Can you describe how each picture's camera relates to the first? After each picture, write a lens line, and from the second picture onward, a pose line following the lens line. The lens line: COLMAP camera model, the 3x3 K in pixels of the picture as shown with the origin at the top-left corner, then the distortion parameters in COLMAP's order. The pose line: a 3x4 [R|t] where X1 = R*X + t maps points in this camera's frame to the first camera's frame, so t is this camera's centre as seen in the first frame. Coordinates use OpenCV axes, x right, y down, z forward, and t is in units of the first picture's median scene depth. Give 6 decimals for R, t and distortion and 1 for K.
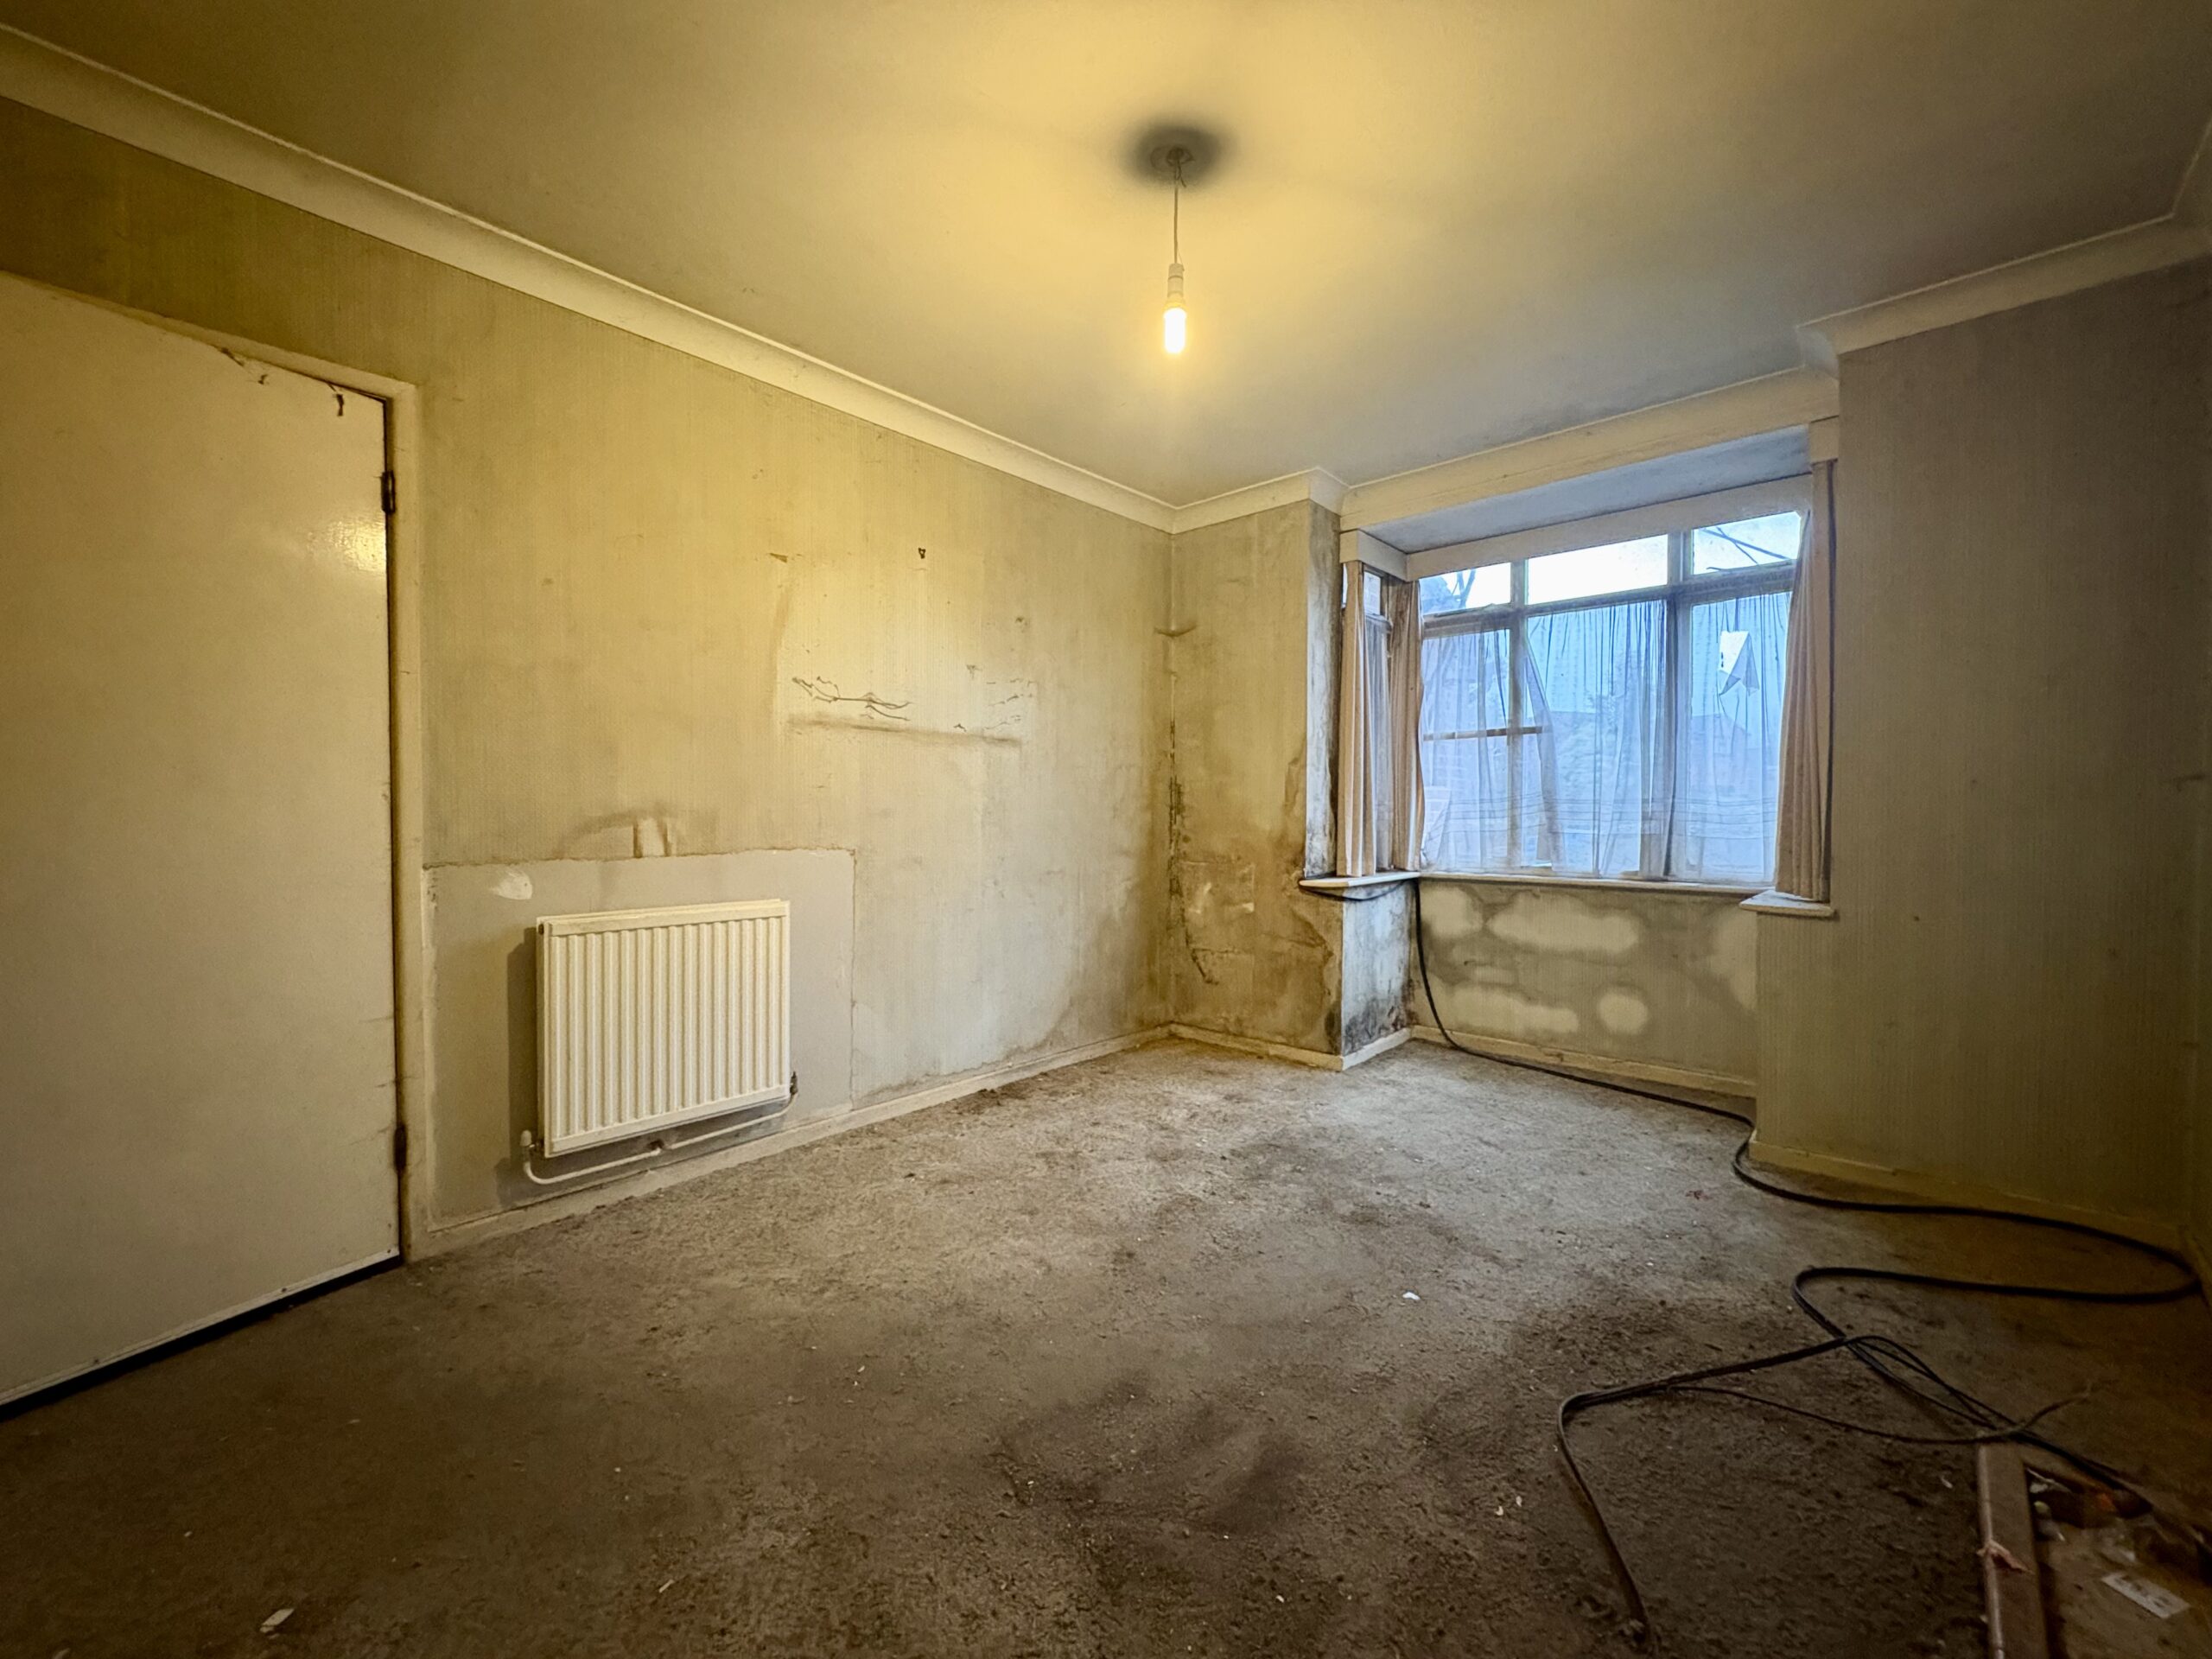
lens RADIAL K [[882.2, 0, 1105.7], [0, 882.2, 832.8], [0, 0, 1]] dist [-0.001063, -0.003161]
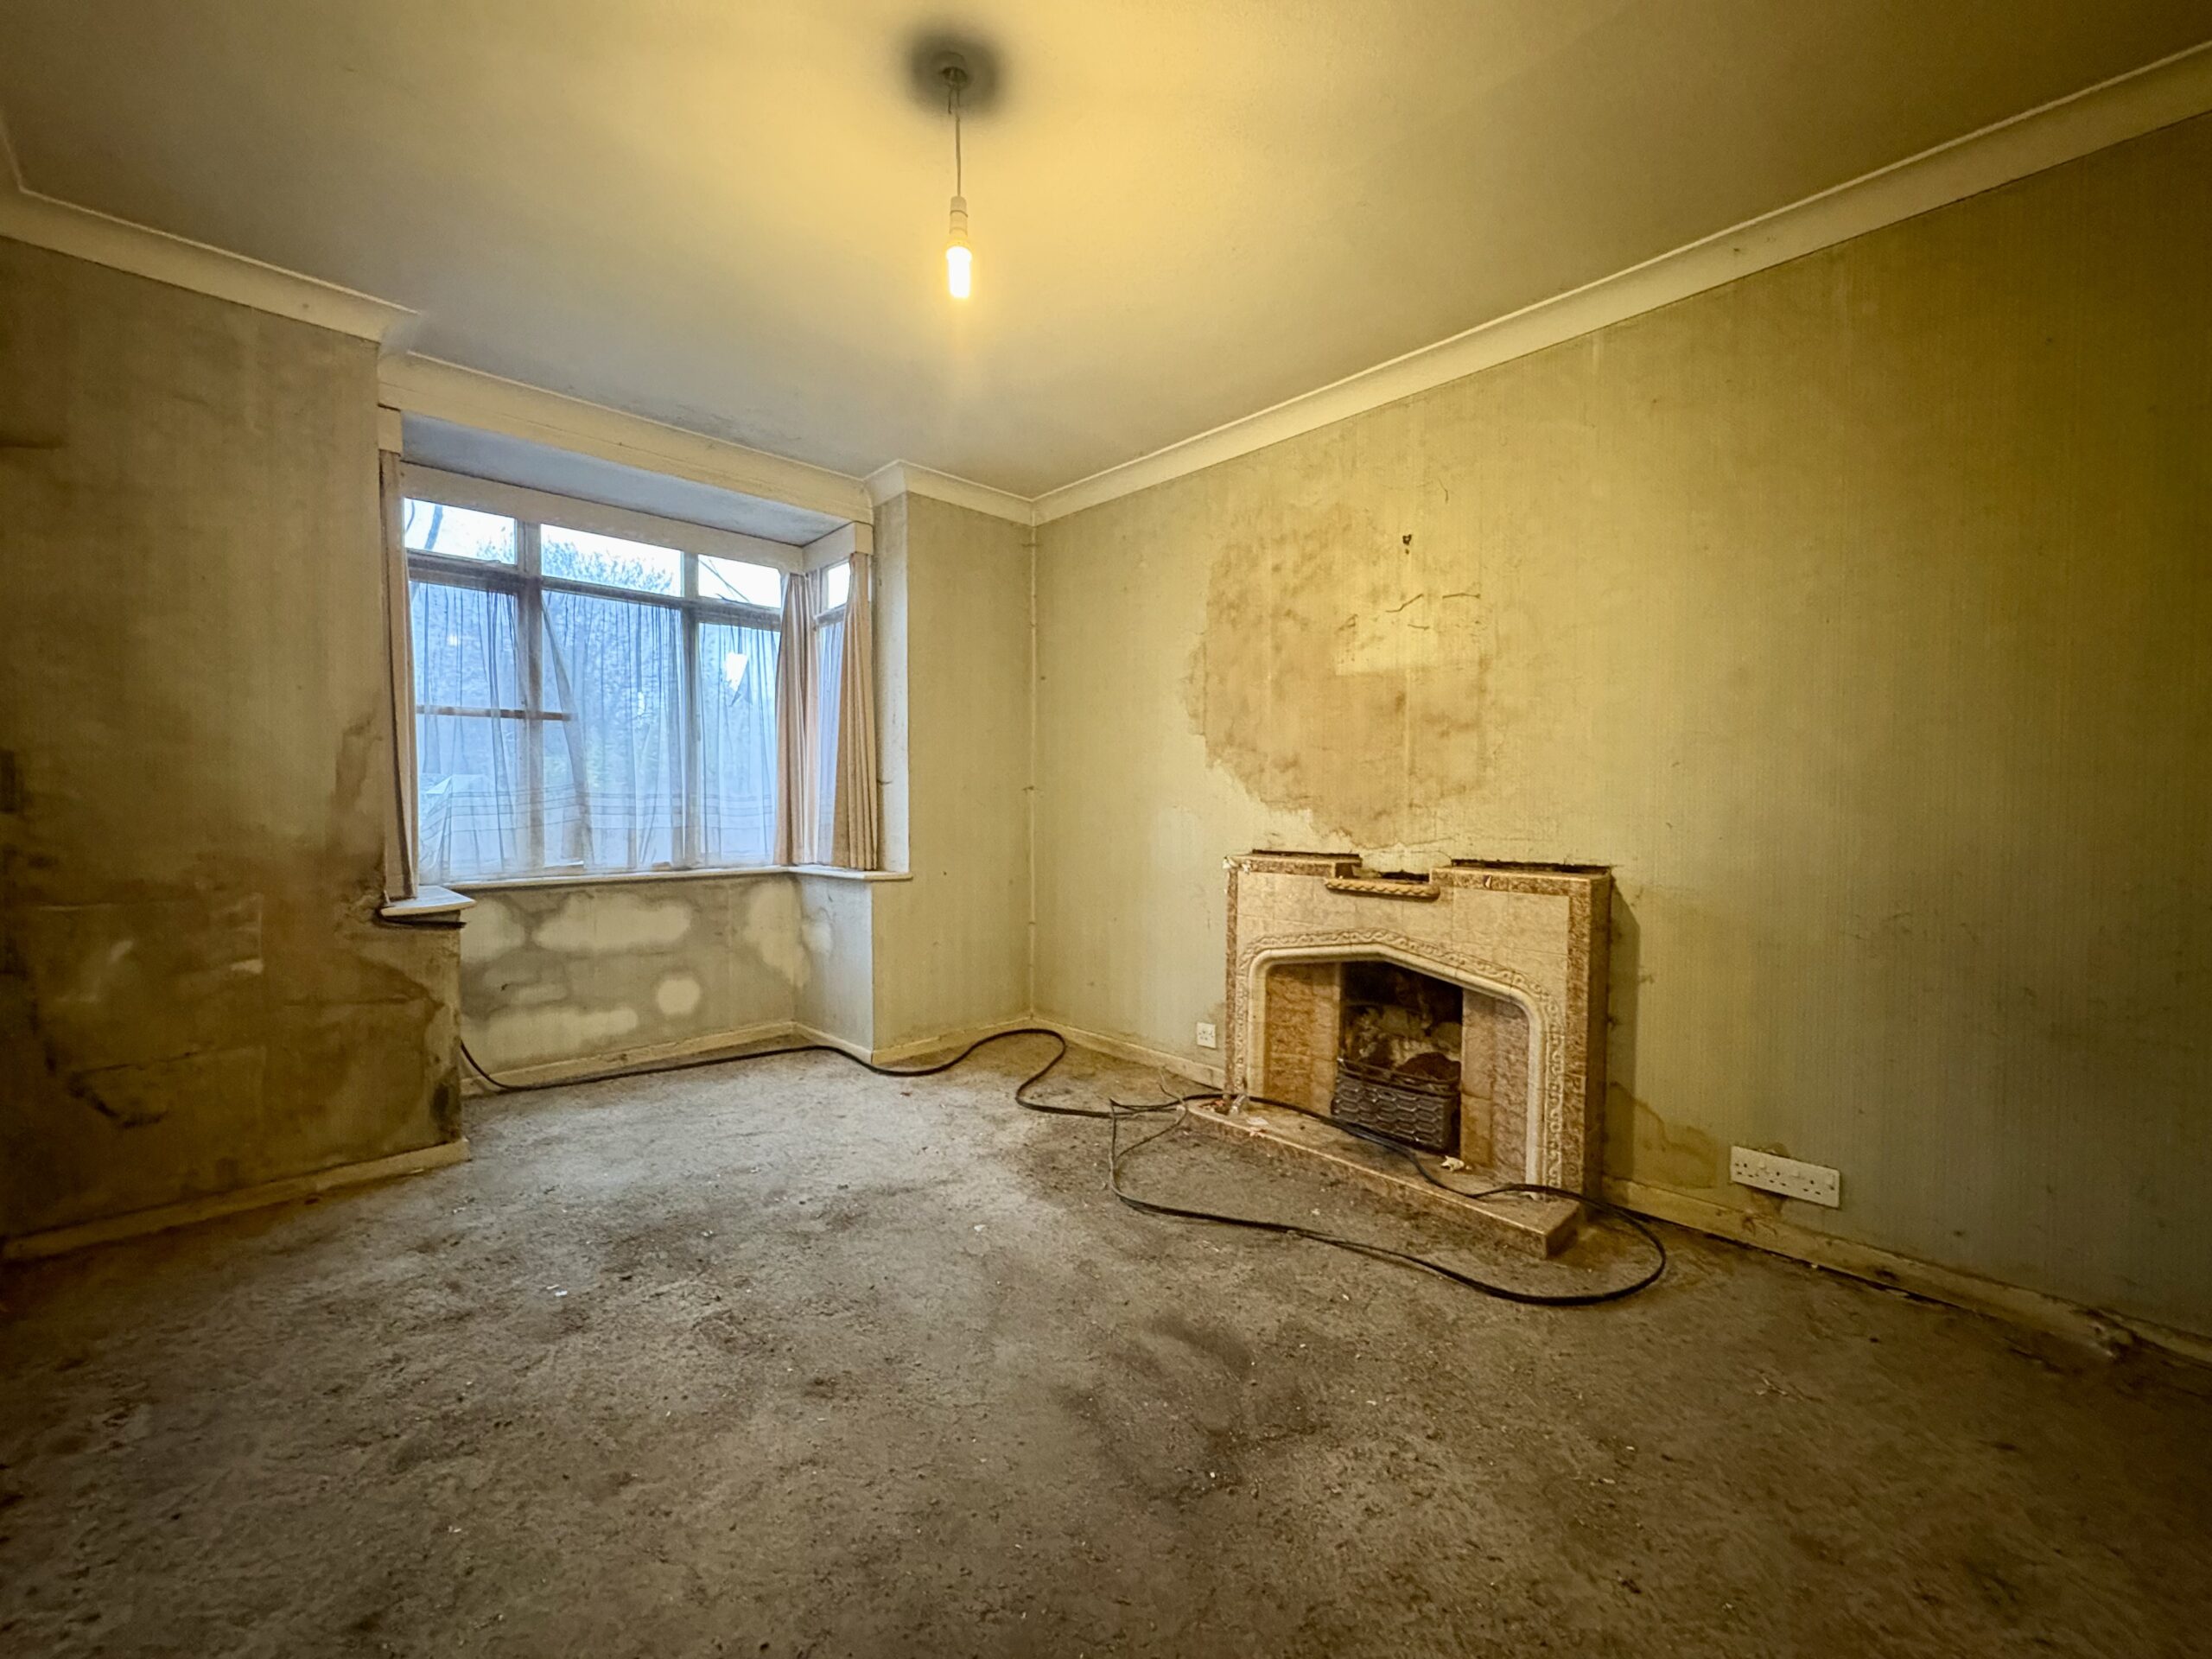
lens RADIAL K [[882.2, 0, 1105.7], [0, 882.2, 832.8], [0, 0, 1]] dist [-0.001063, -0.003161]
pose [[0.052992, -0.031804, 0.998088, -0.422994], [0.024679, 0.999229, 0.030530, -0.010950], [-0.998290, 0.023014, 0.053736, 0.415139]]
